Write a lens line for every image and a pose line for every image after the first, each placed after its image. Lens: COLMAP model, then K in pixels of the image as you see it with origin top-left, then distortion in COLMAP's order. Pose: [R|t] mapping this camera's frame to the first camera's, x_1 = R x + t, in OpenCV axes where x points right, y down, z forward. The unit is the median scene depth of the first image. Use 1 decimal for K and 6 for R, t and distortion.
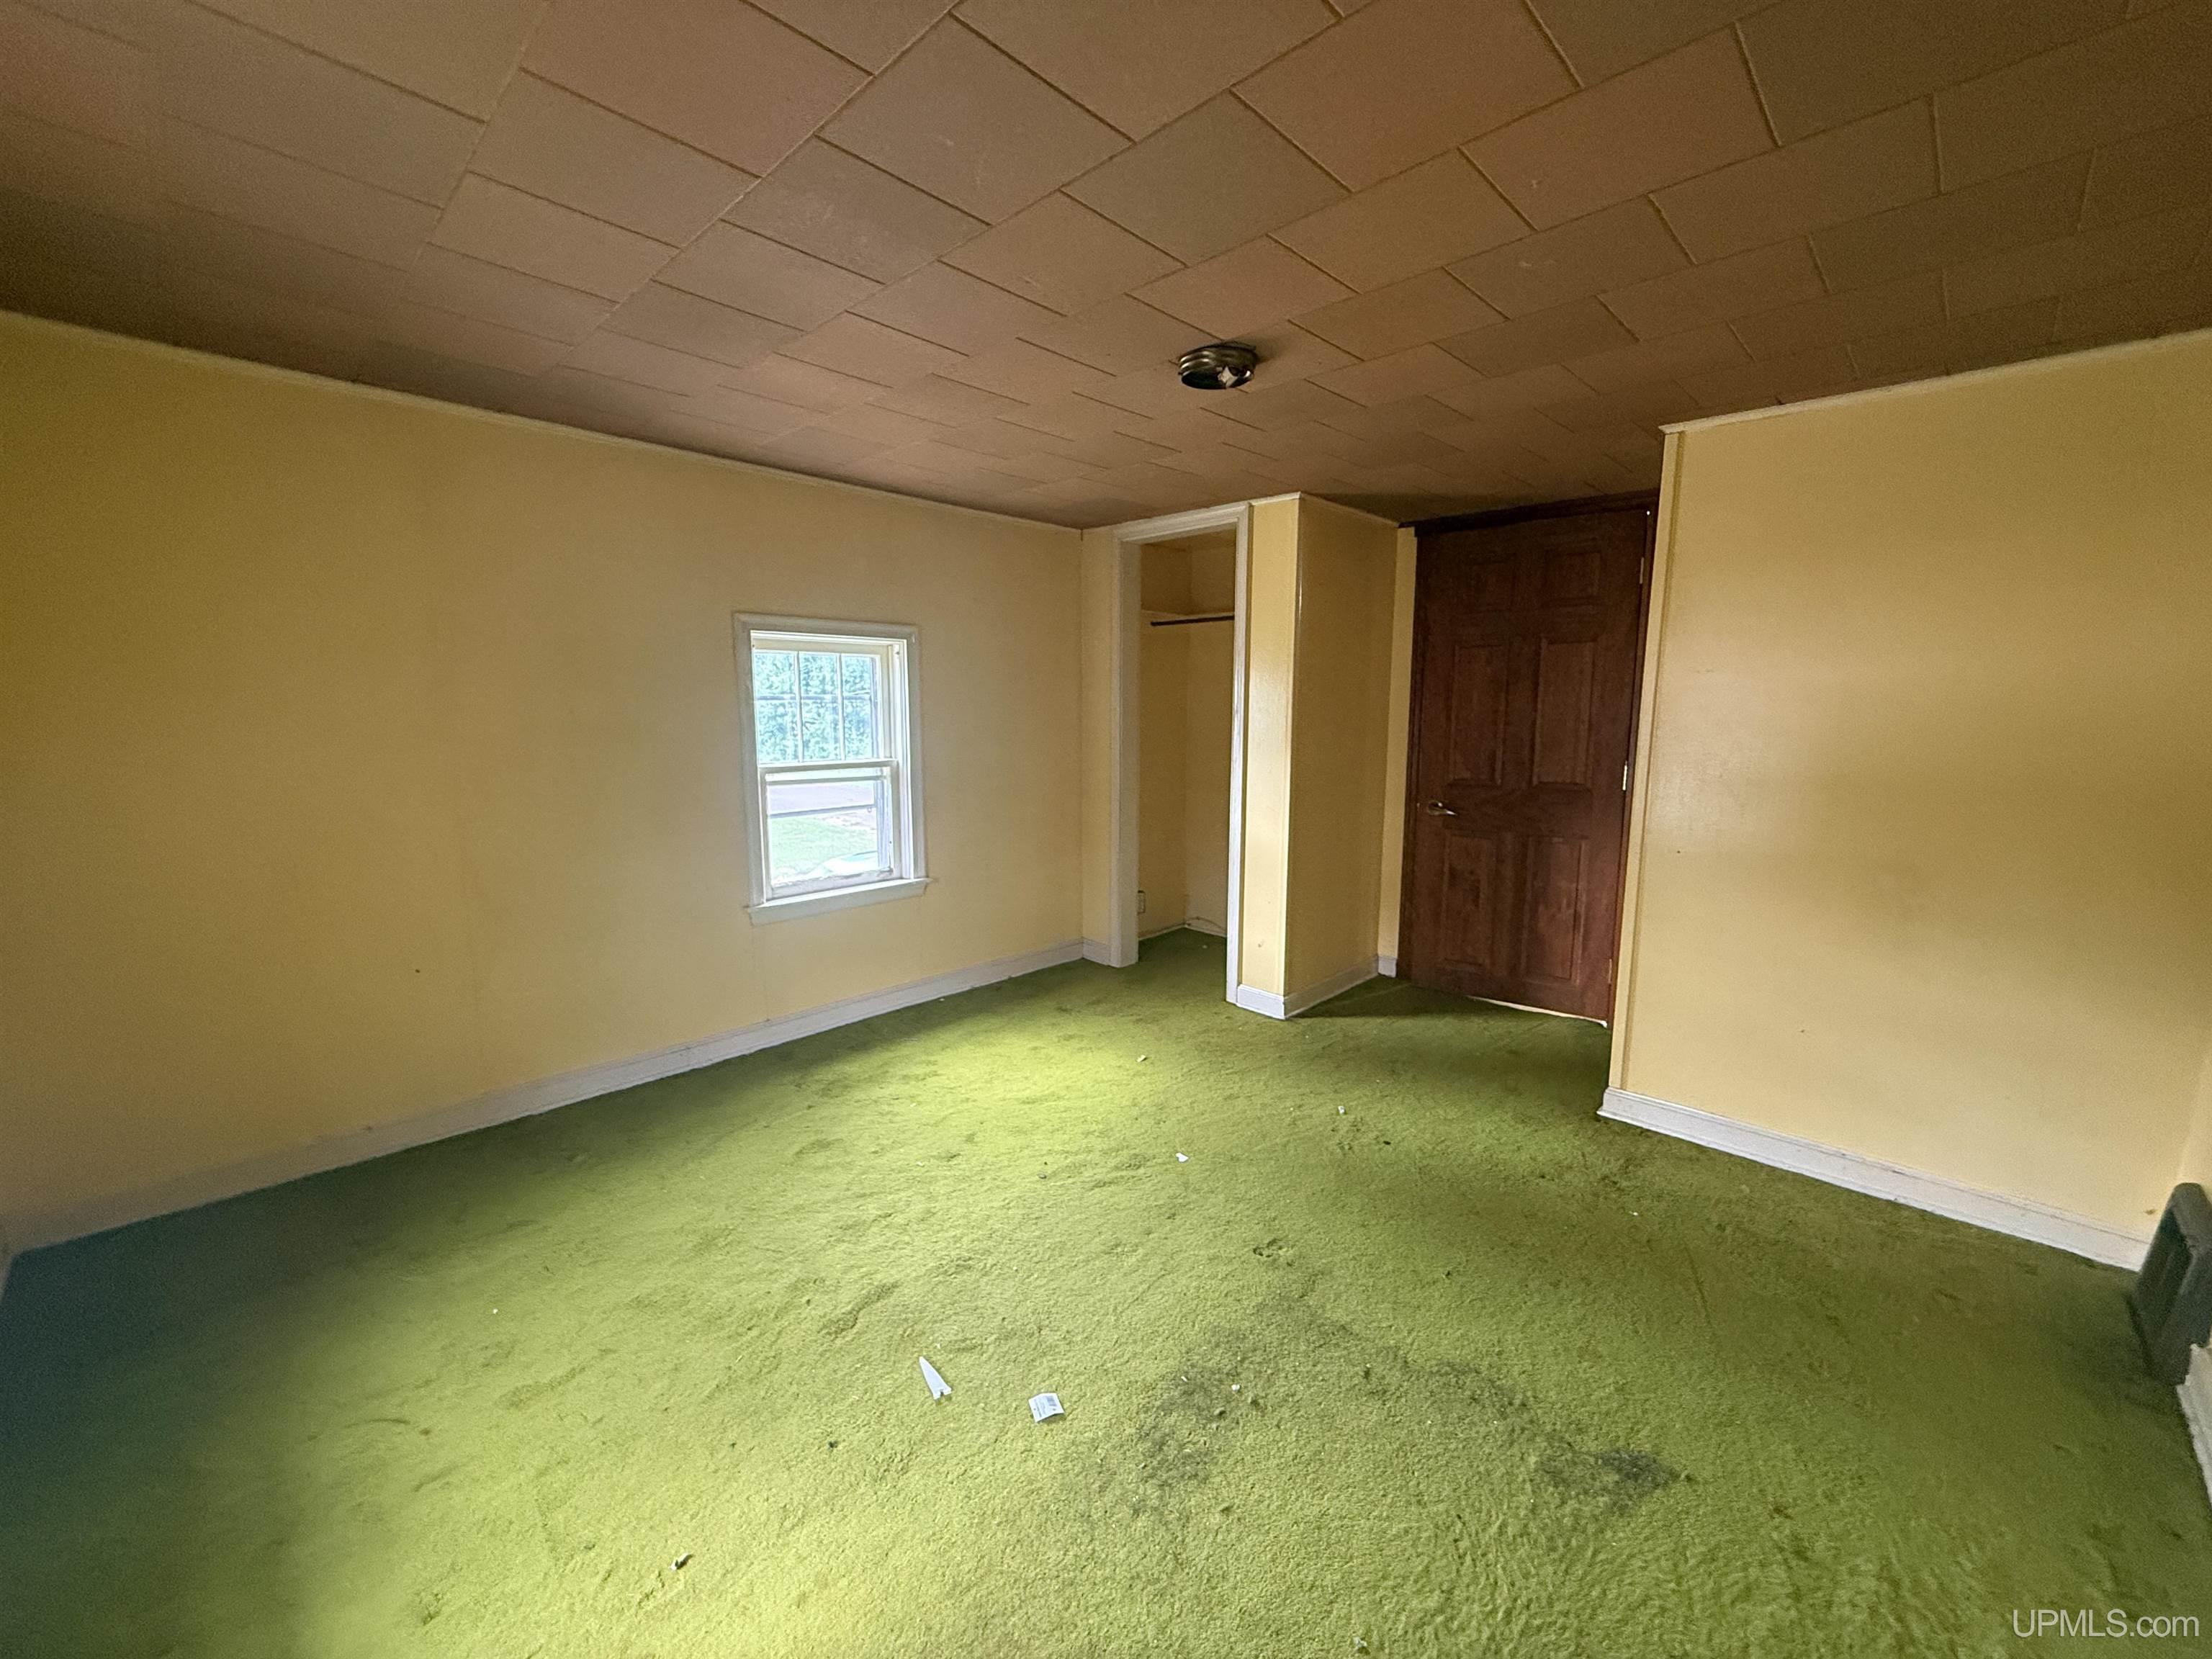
lens RADIAL K [[884.1, 0, 1106.4], [0, 884.1, 830.3], [0, 0, 1]] dist [0.002326, -0.000690]
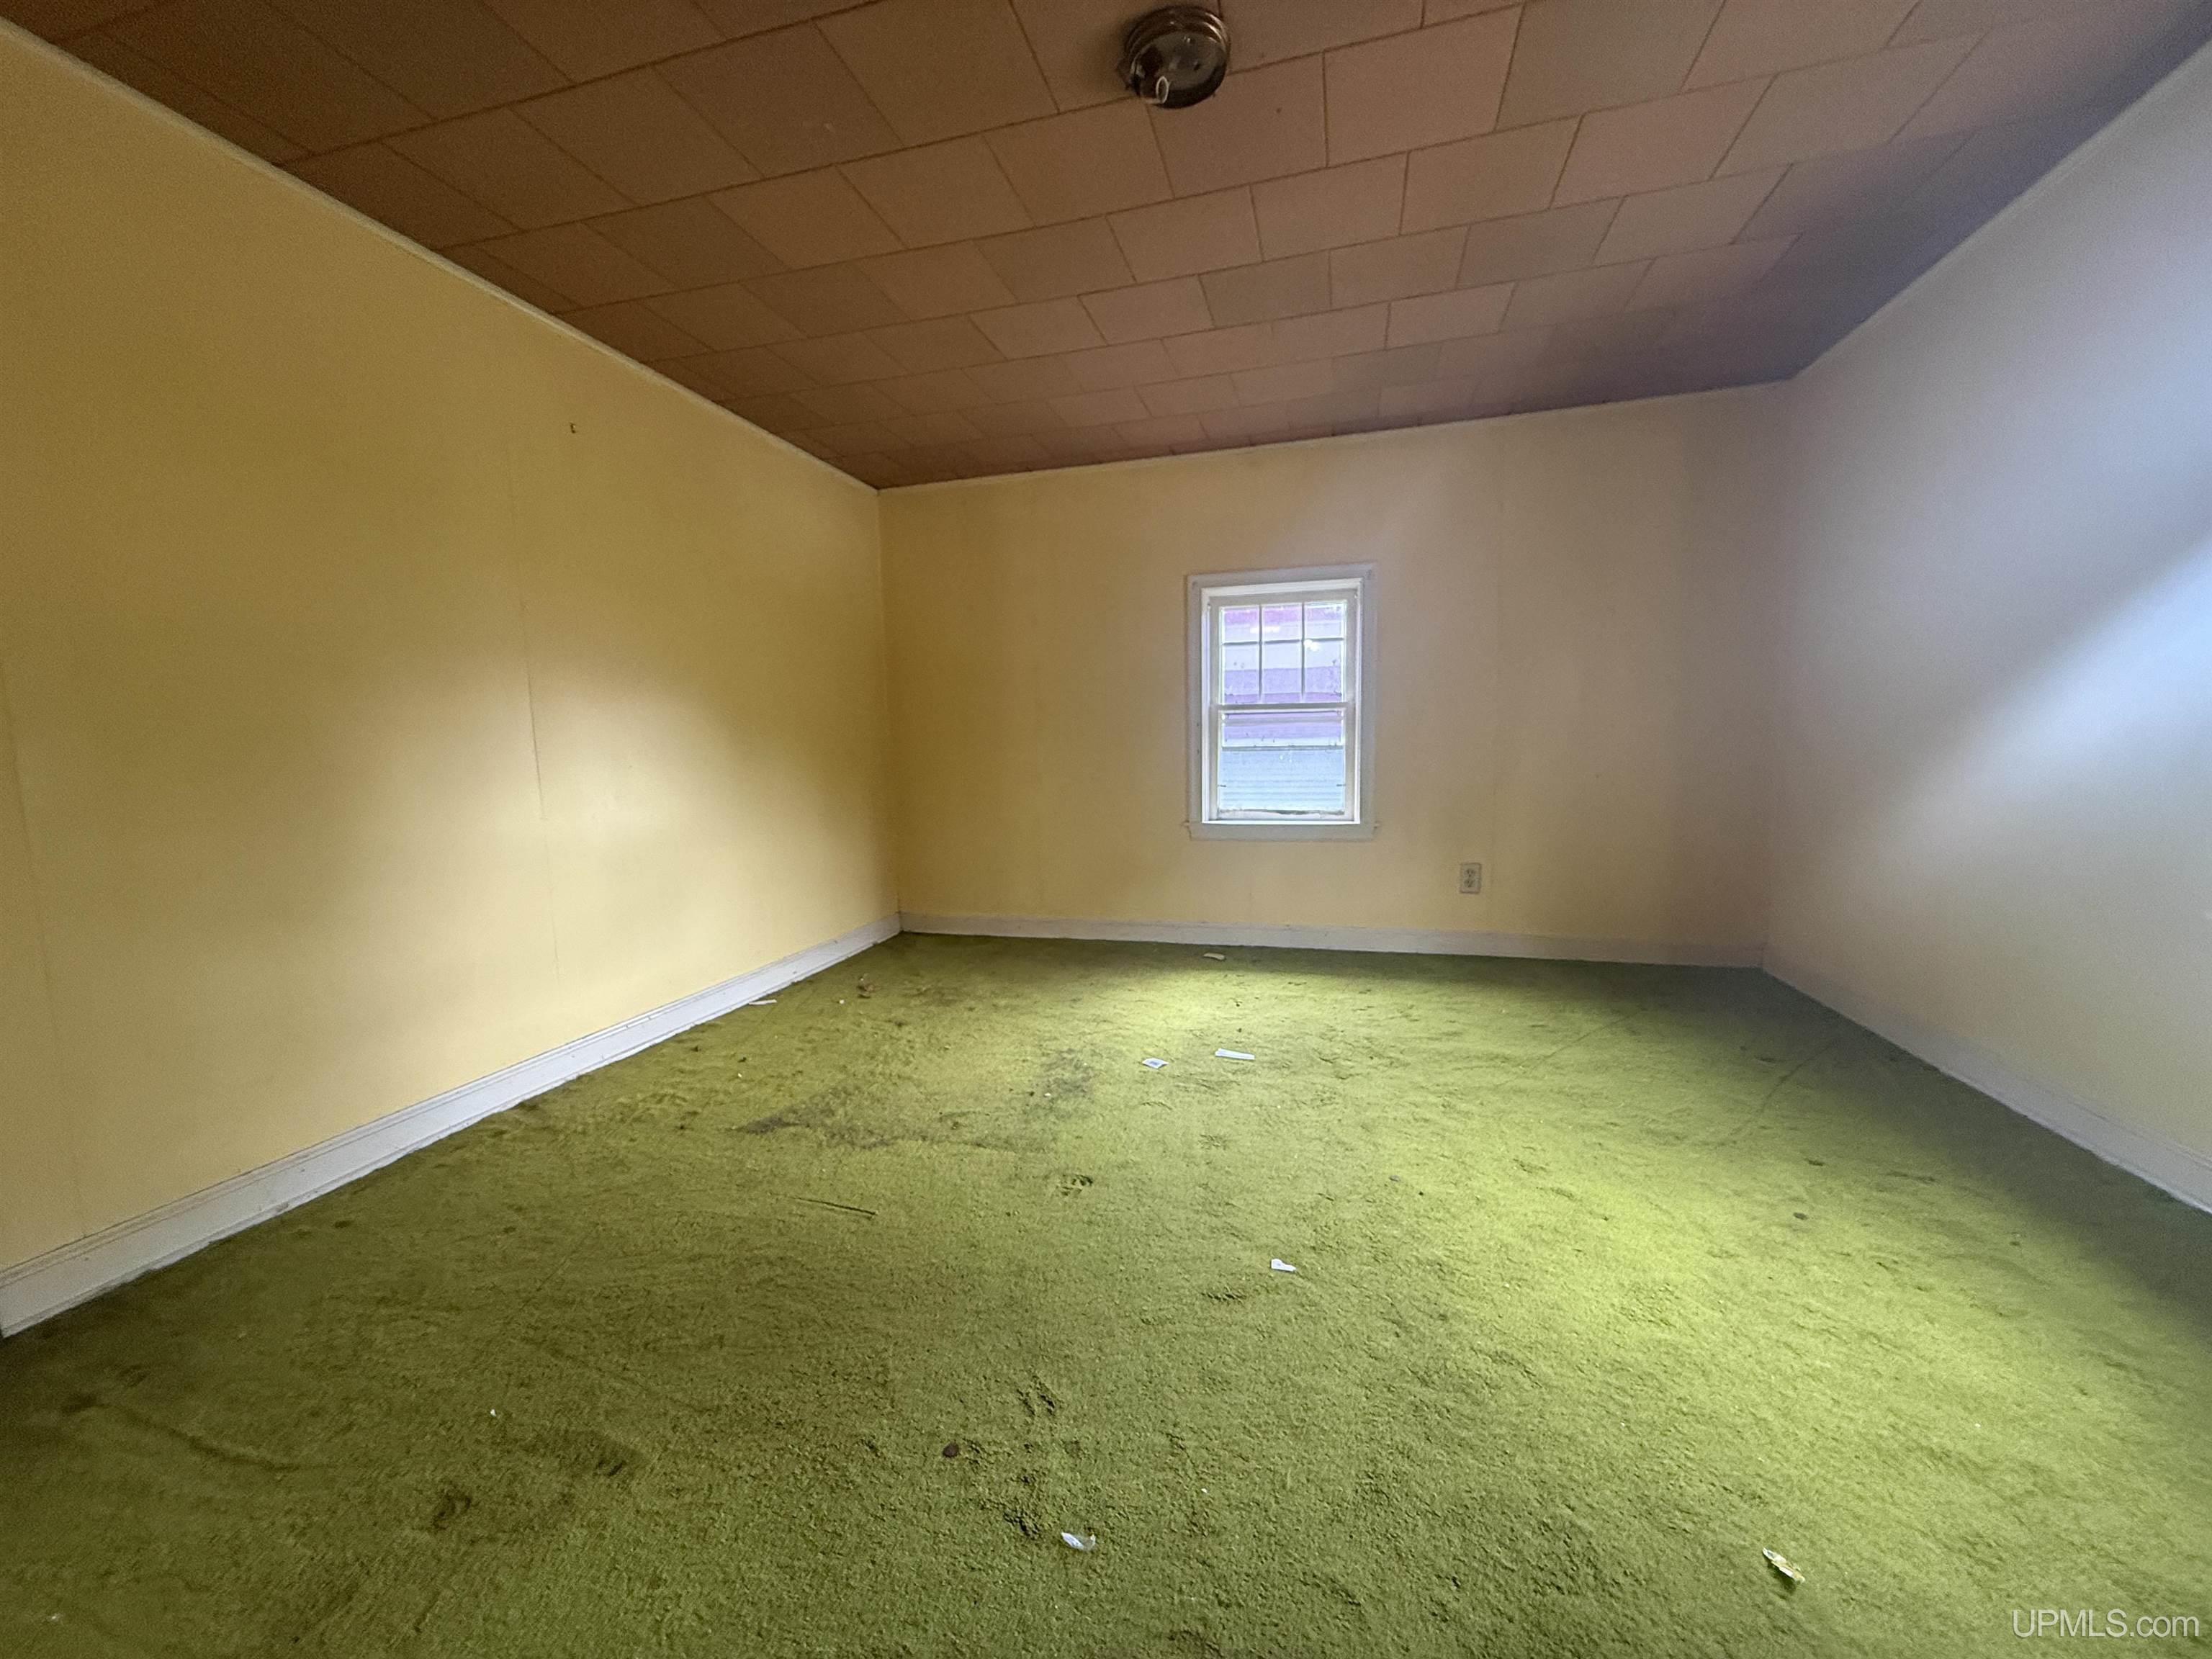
lens RADIAL K [[884.1, 0, 1101.3], [0, 884.1, 830.3], [0, 0, 1]] dist [0.002326, -0.000690]
pose [[-0.876856, 0.055383, -0.477552, 0.688891], [-0.052959, 0.976169, 0.210449, -0.051379], [0.477827, 0.209824, -0.853027, 2.083436]]
